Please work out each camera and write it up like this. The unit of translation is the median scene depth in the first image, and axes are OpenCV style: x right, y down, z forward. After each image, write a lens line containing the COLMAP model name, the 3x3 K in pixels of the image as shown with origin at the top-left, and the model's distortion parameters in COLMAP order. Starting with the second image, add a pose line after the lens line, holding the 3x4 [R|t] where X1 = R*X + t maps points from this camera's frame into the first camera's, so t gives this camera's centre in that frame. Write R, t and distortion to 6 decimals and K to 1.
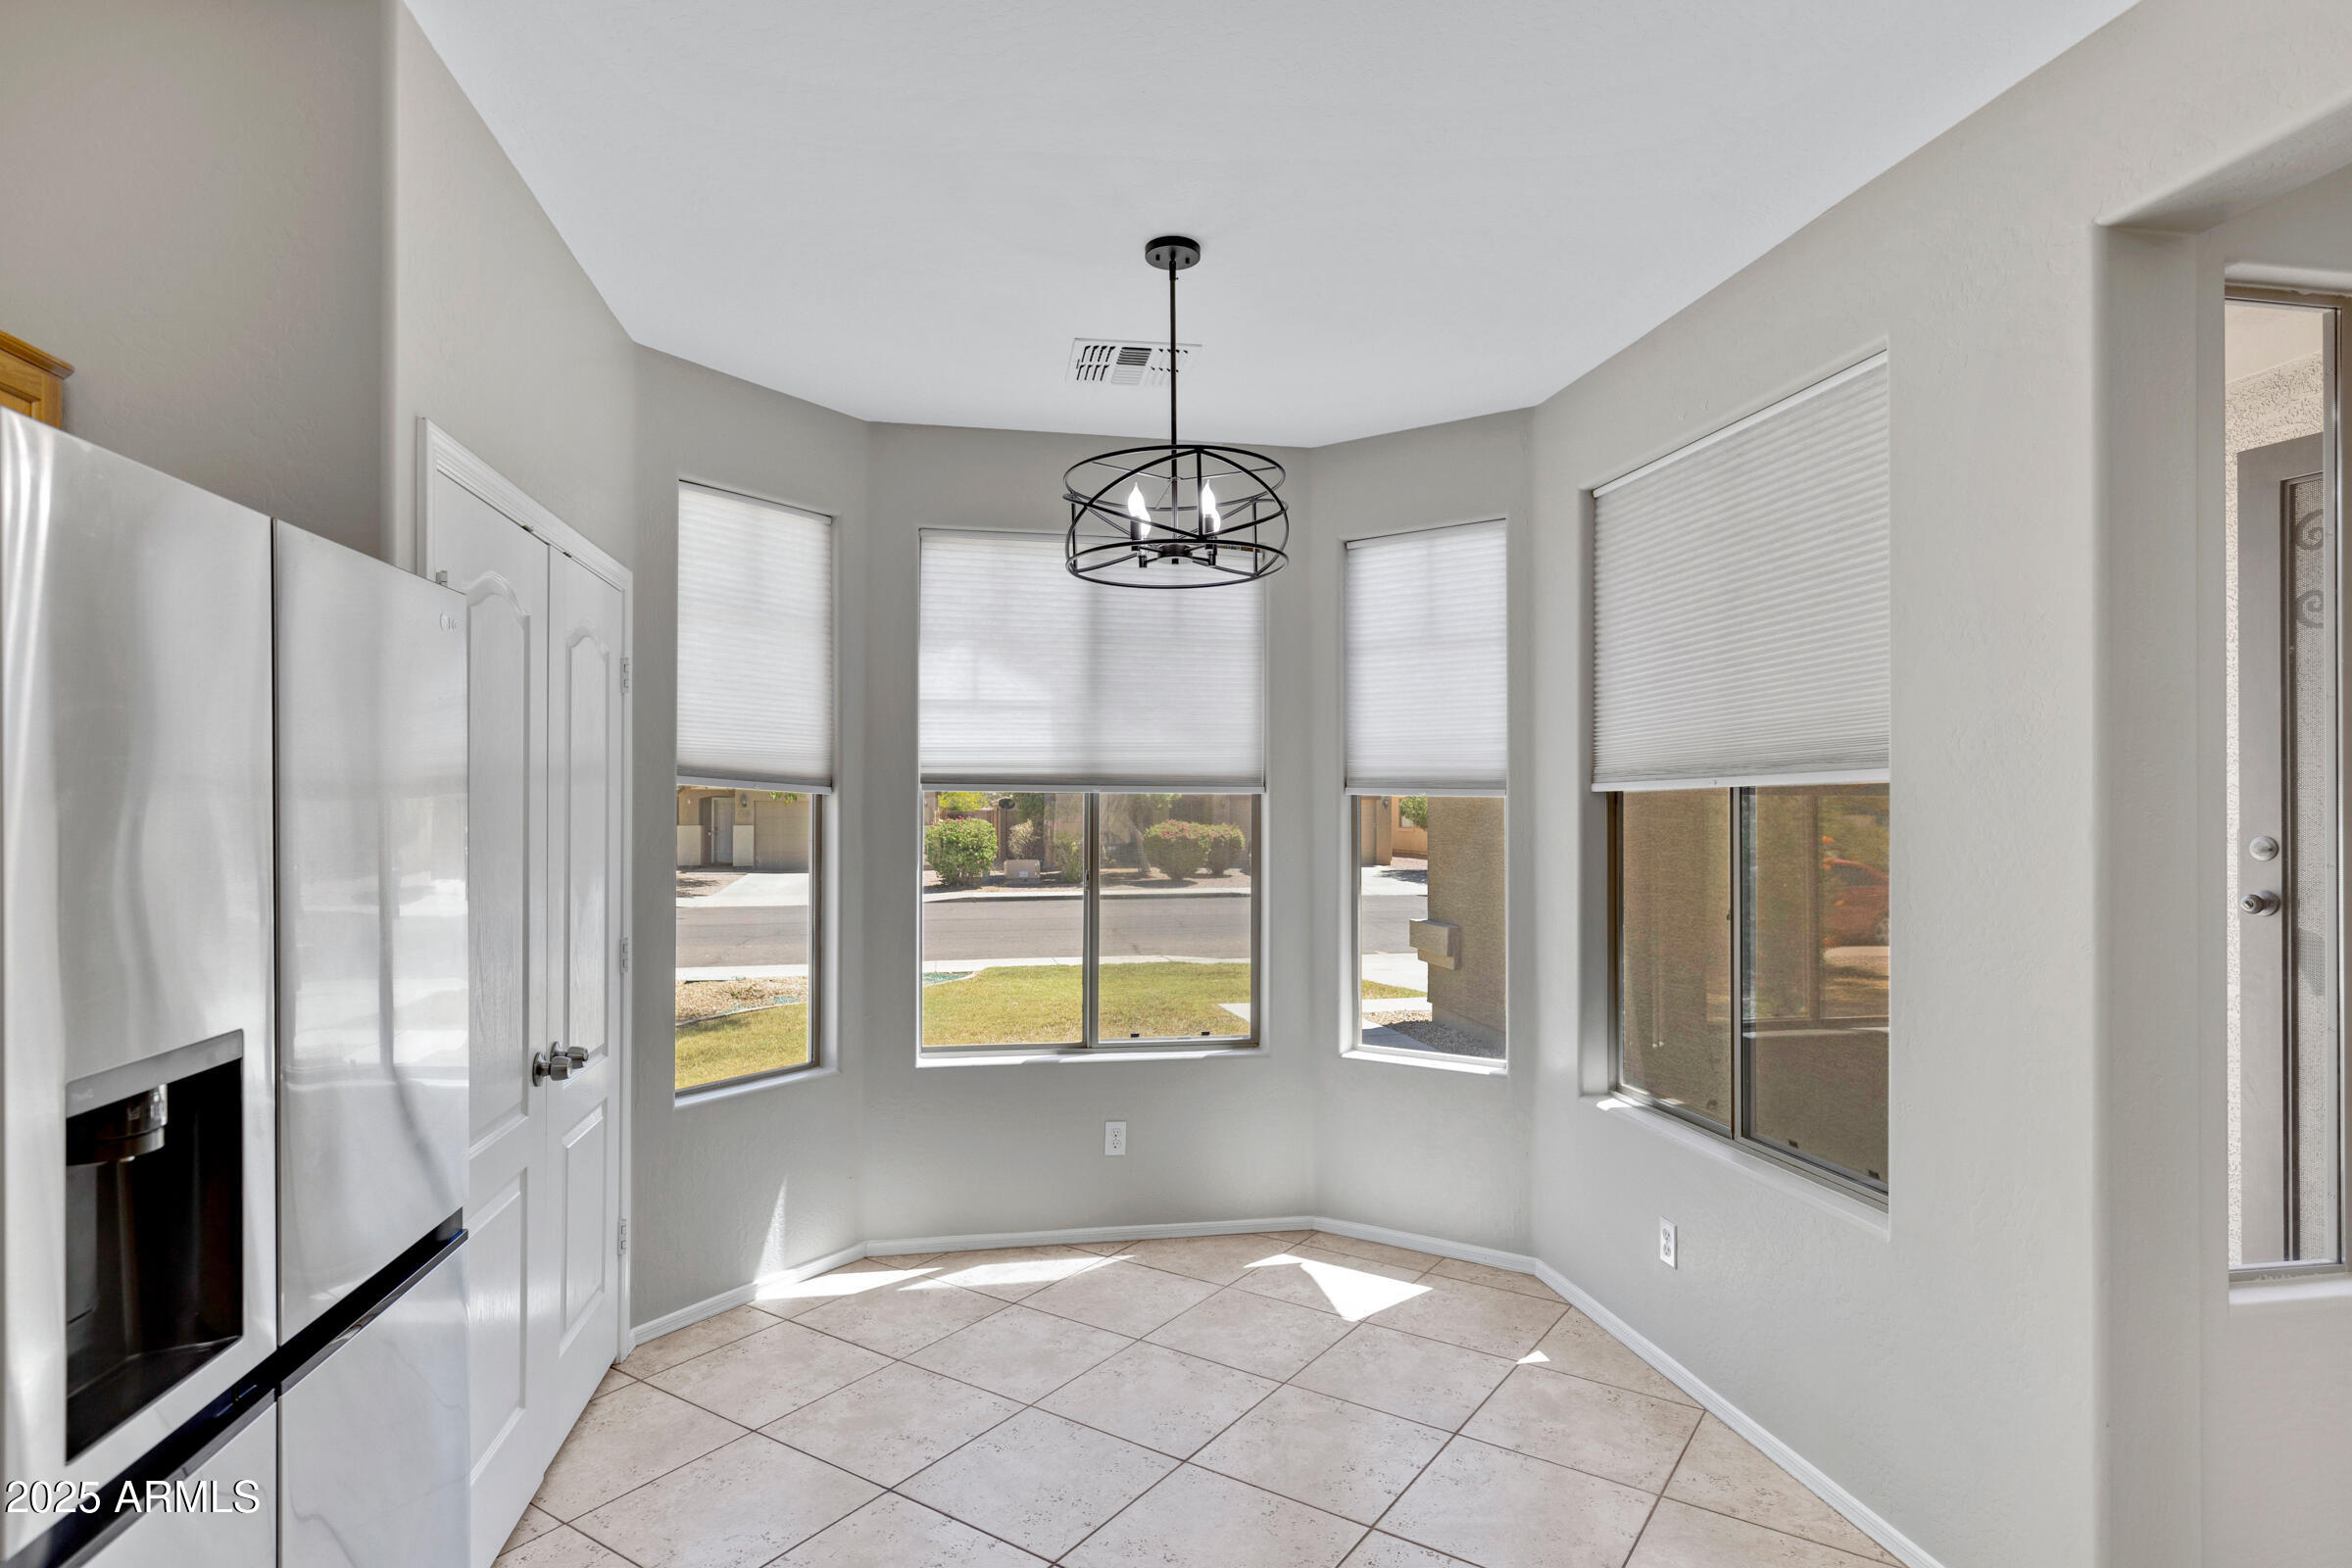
lens RADIAL K [[1258.2, 0, 1176.3], [0, 1258.2, 796.8], [0, 0, 1]] dist [0.000950, -0.000665]
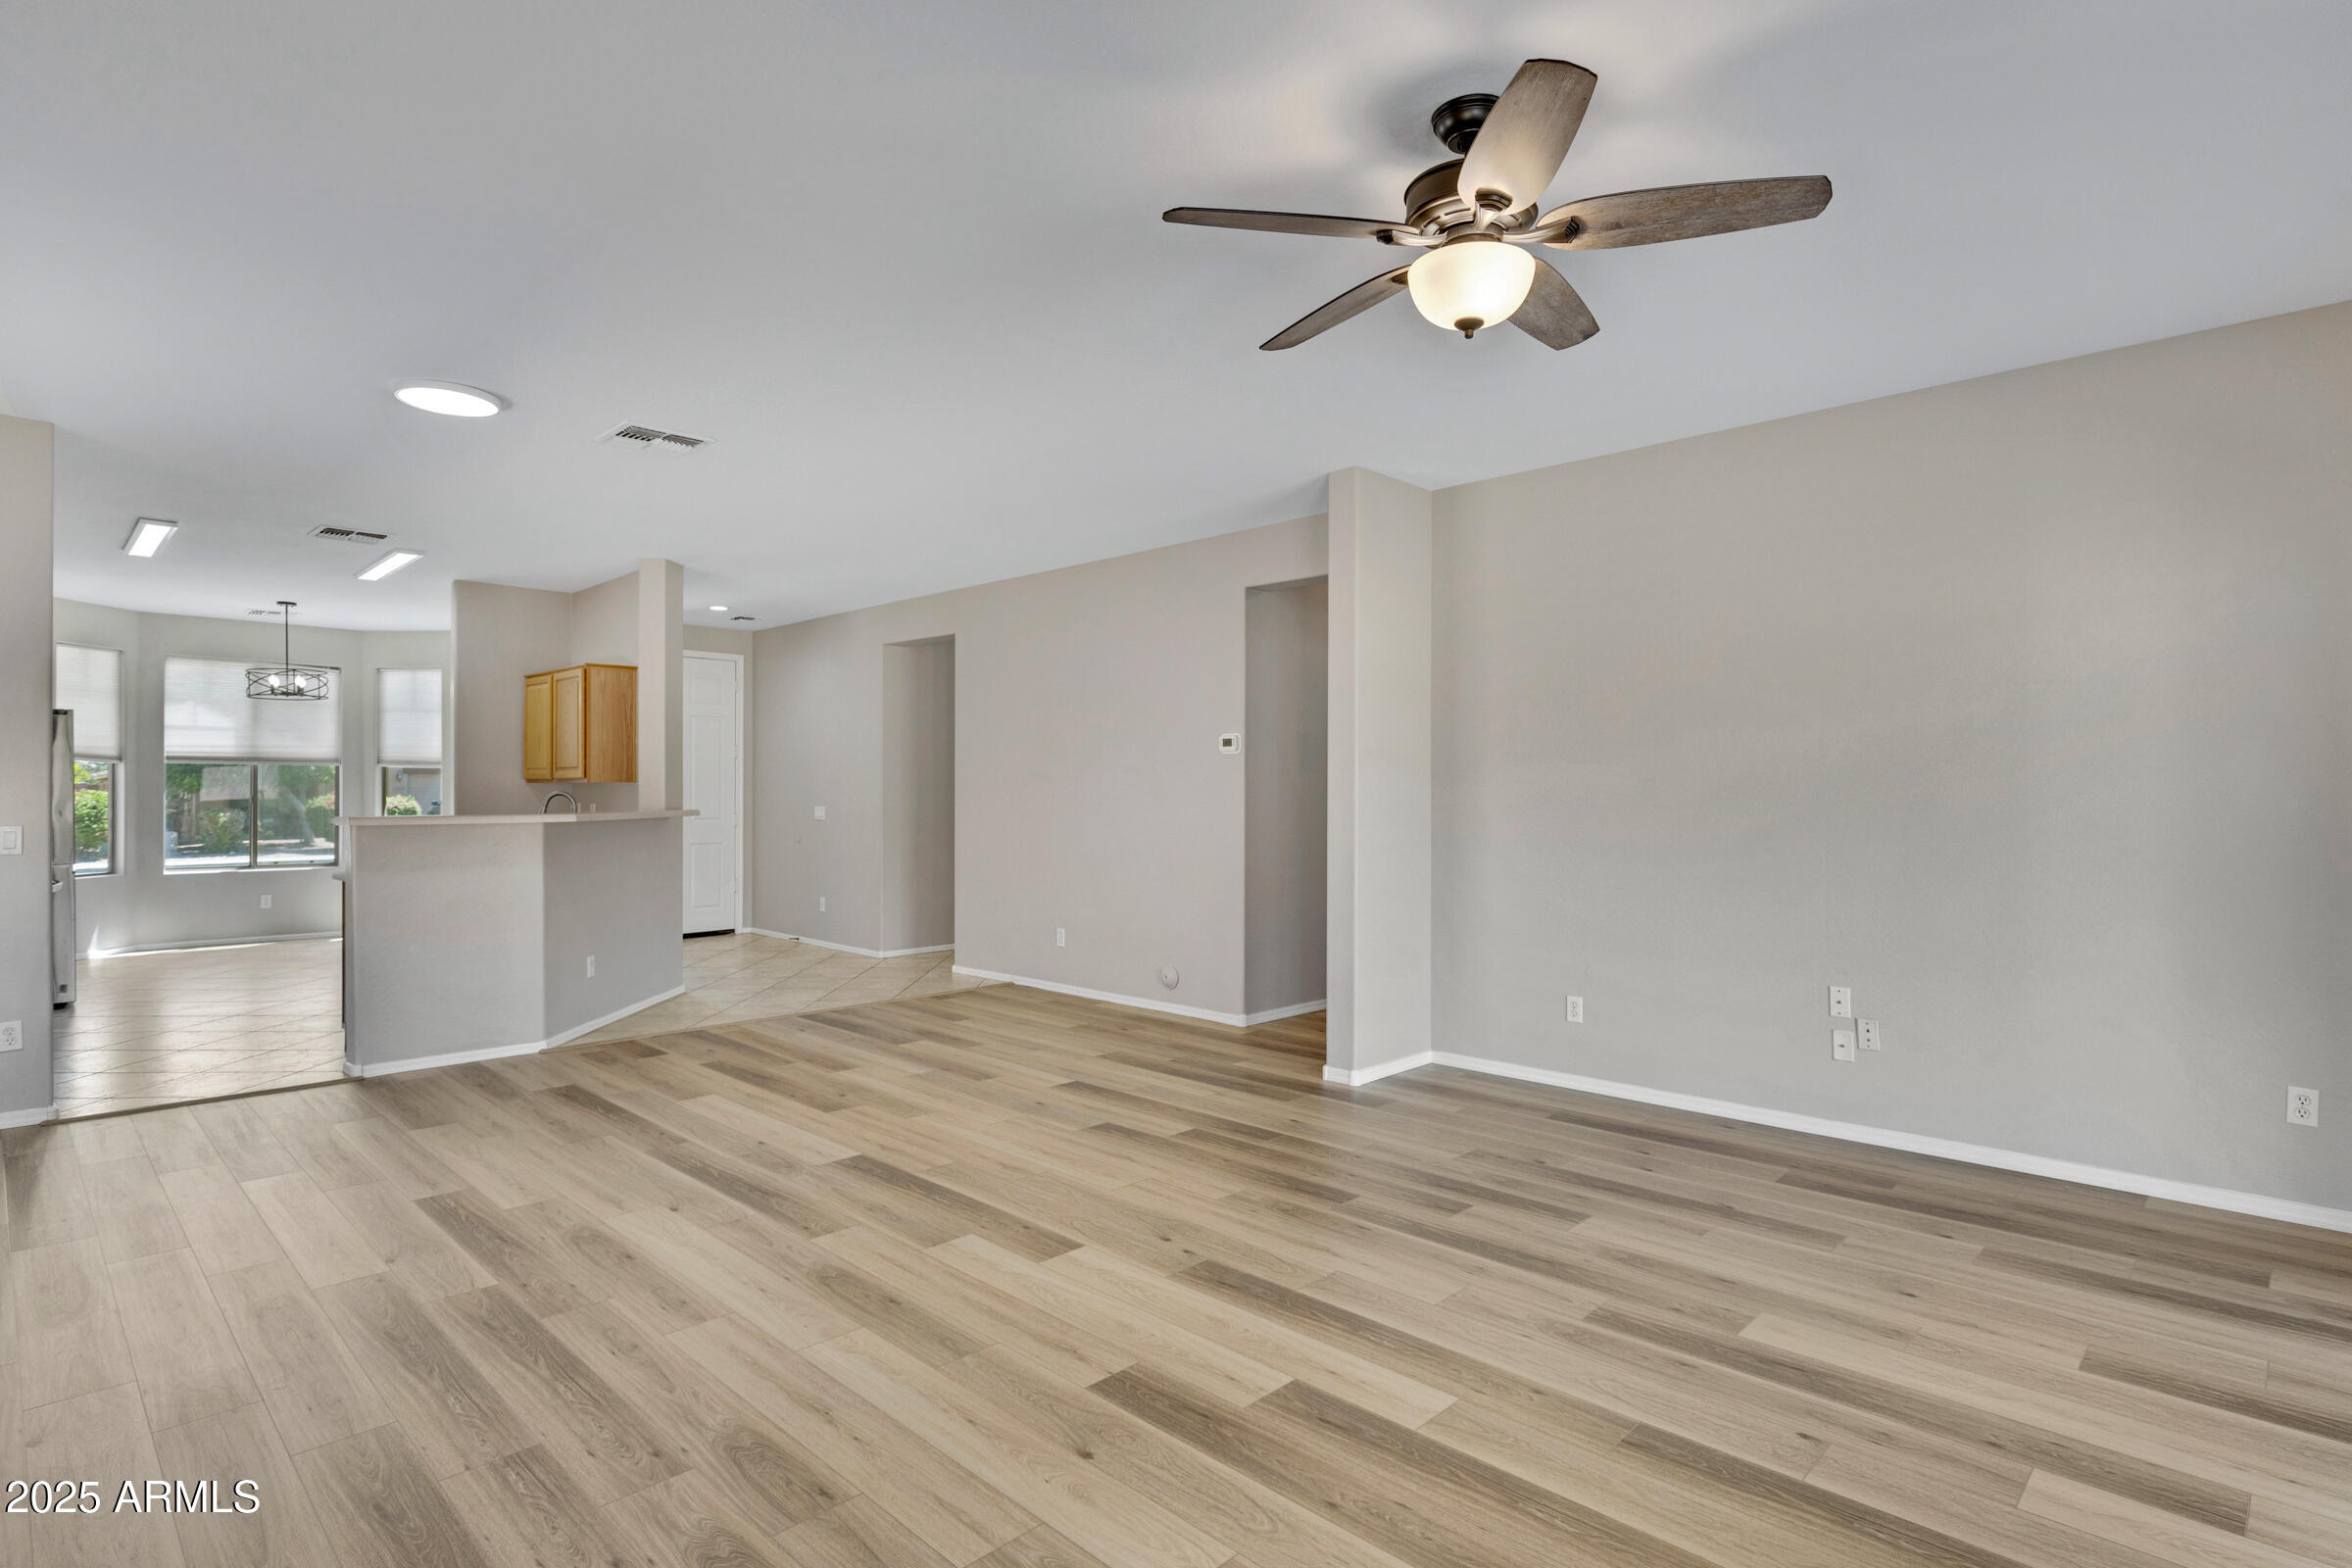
lens RADIAL K [[1131.3, 0, 1159.6], [0, 1131.3, 789.3], [0, 0, 1]] dist [-0.002846, -0.000505]
pose [[0.815829, 0.000967, 0.578292, 0.112533], [-0.007819, 0.999926, 0.009358, 0.012965], [-0.578240, -0.012156, 0.815776, -2.033276]]
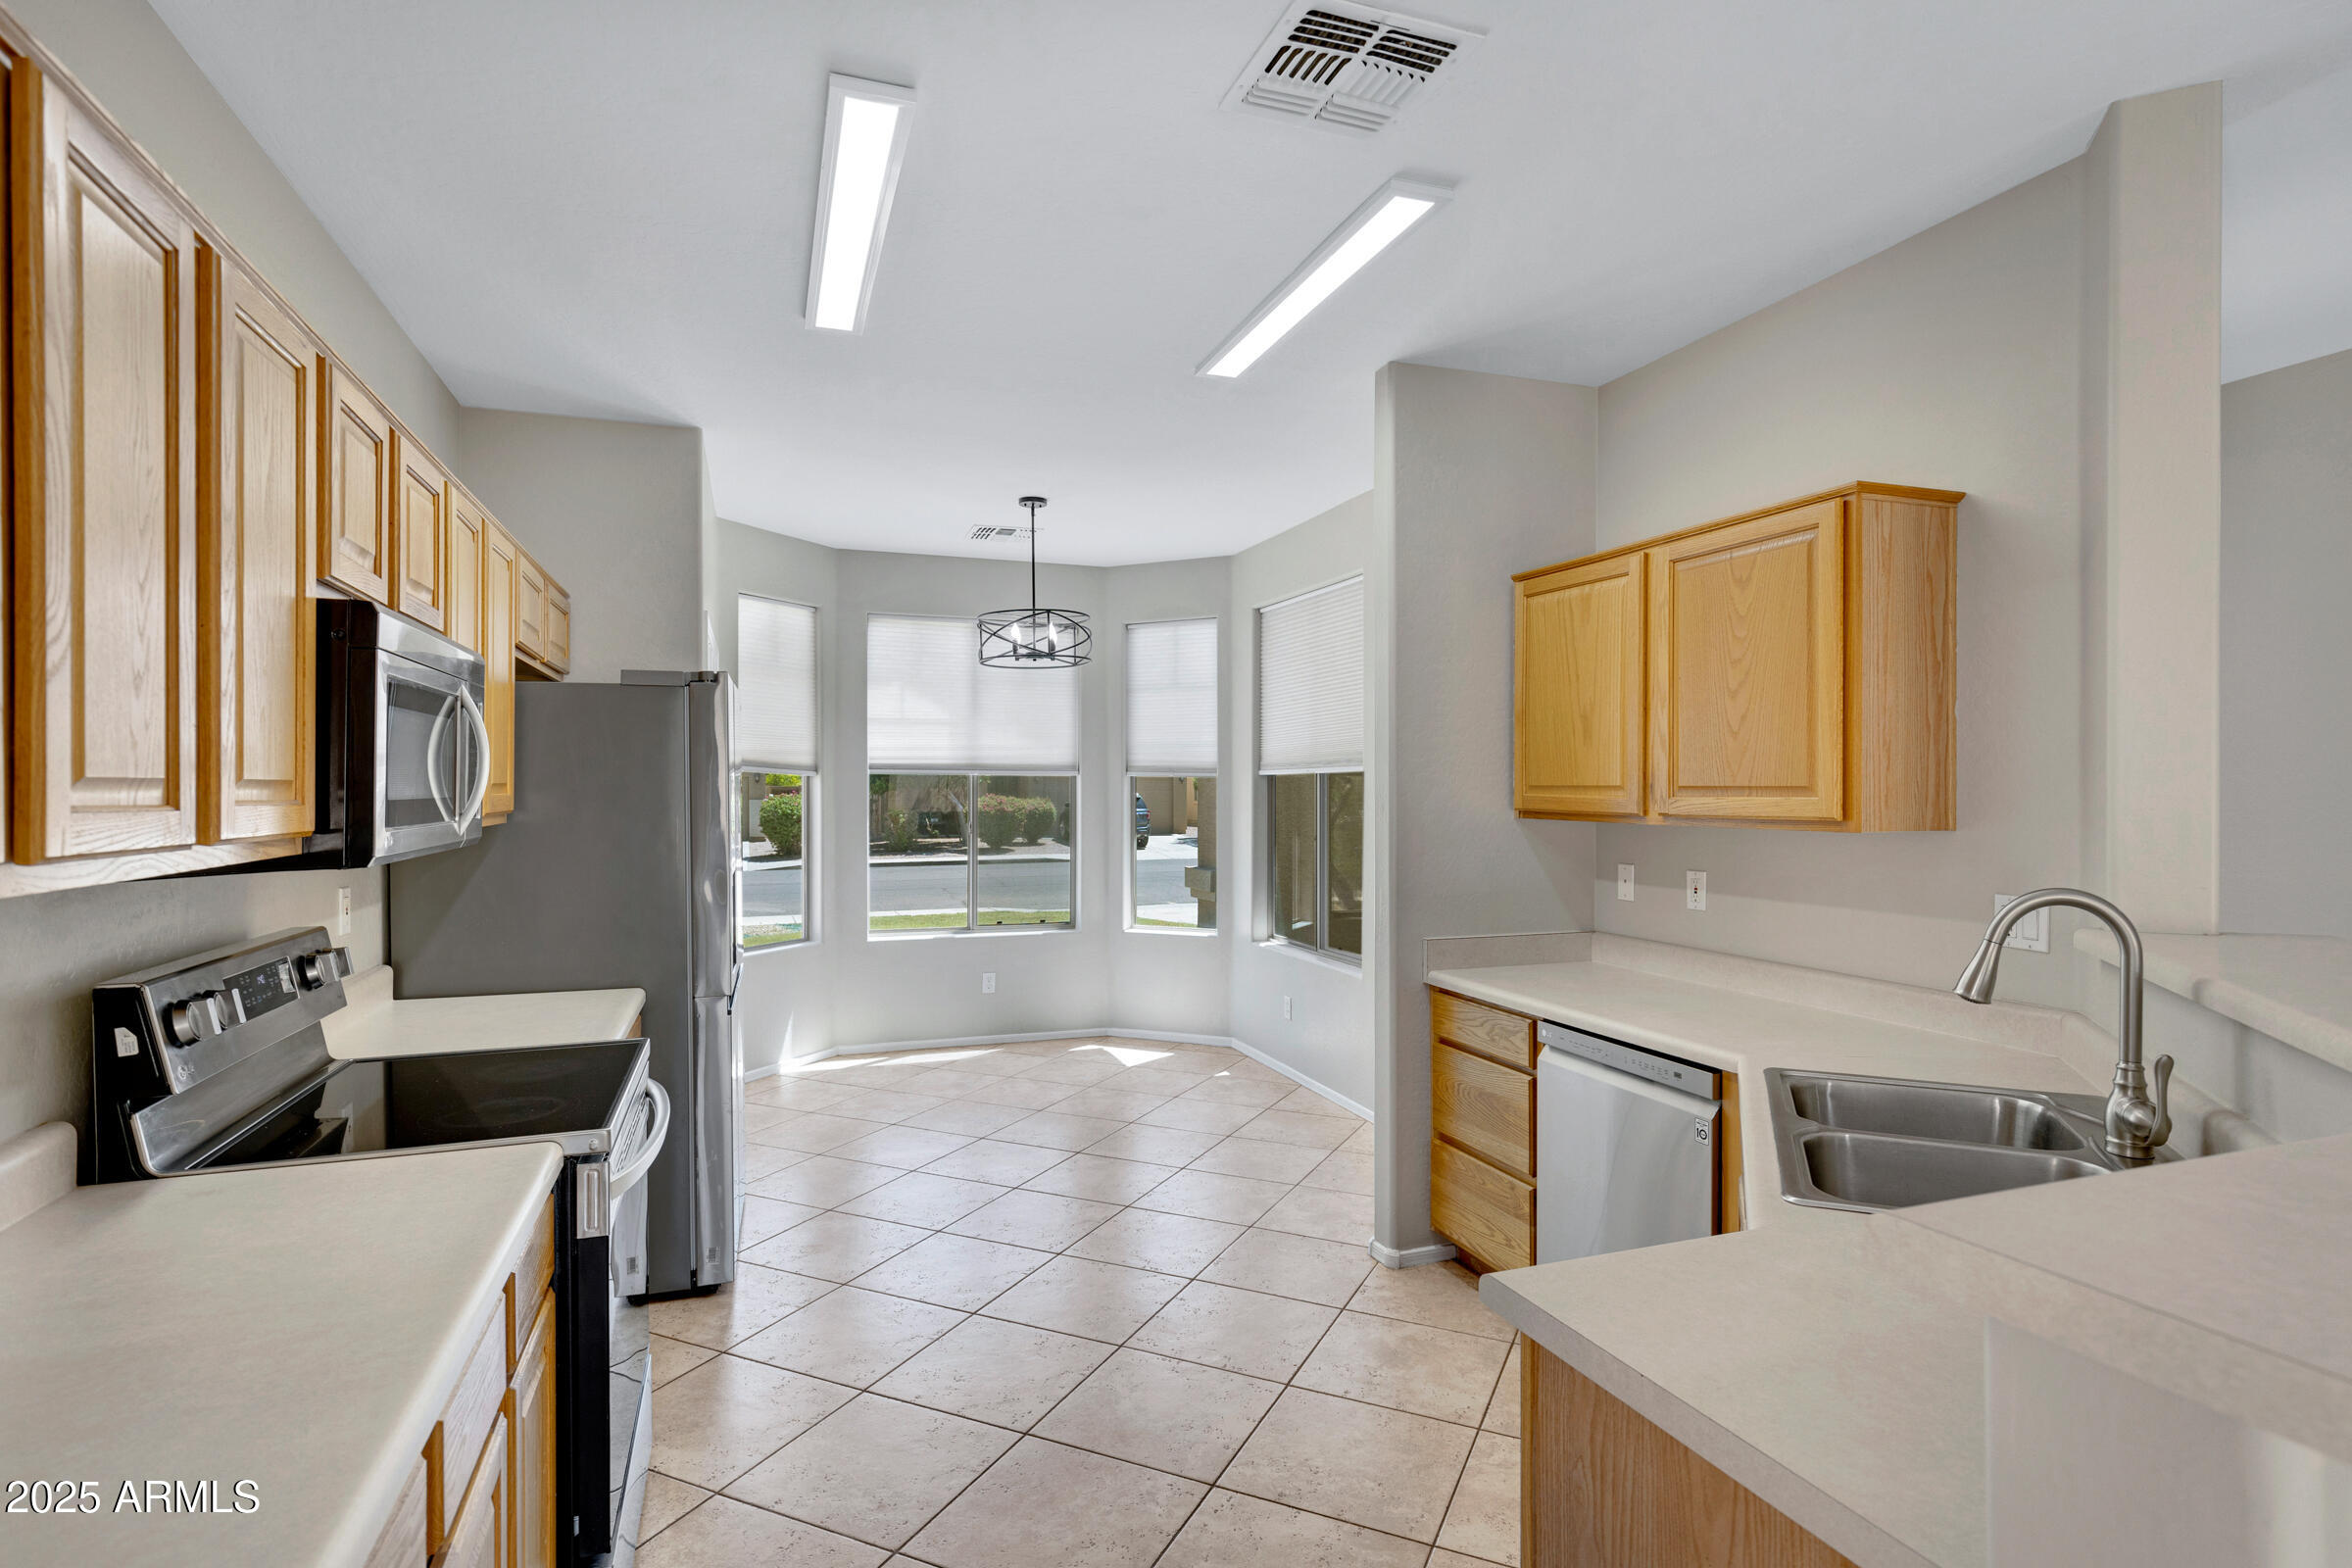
lens RADIAL K [[1193.0, 0, 1176.0], [0, 1193.0, 784.0], [0, 0, 1]] dist [-0.000519, -0.000312]
pose [[0.987941, -0.000999, 0.154826, -0.050878], [-0.000497, 0.999954, 0.009620, -0.006757], [-0.154828, -0.009581, 0.987895, -0.633544]]
